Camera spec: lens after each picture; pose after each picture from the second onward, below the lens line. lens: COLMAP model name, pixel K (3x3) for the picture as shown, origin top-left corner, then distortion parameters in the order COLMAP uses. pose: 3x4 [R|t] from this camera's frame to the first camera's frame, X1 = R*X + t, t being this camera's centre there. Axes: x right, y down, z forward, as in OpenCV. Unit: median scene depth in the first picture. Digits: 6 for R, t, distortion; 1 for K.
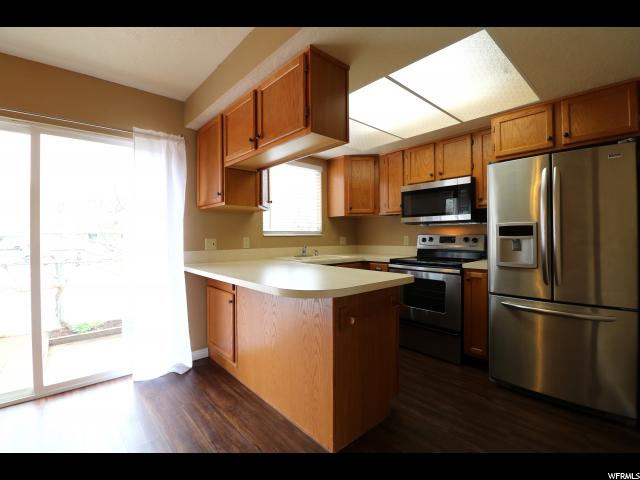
lens RADIAL K [[297.9, 0, 319.5], [0, 297.9, 236.9], [0, 0, 1]] dist [0.001924, -0.013580]
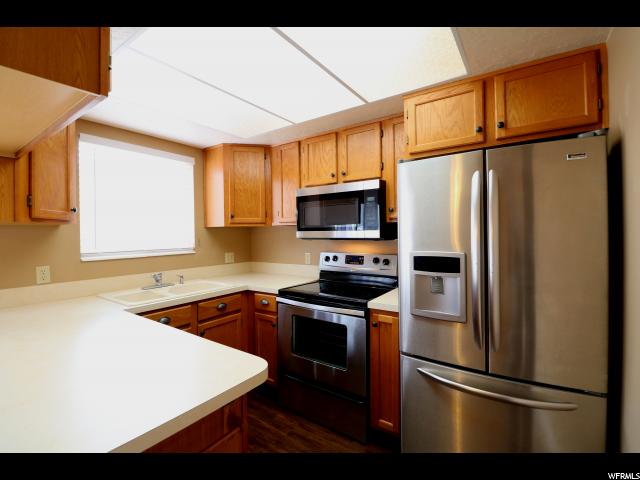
lens RADIAL K [[293.5, 0, 322.4], [0, 293.5, 237.0], [0, 0, 1]] dist [0.001747, -0.012101]
pose [[0.971819, -0.008636, 0.235570, 0.193170], [0.006122, 0.999916, 0.011401, -0.067808], [-0.235649, -0.009637, 0.971790, 0.316268]]
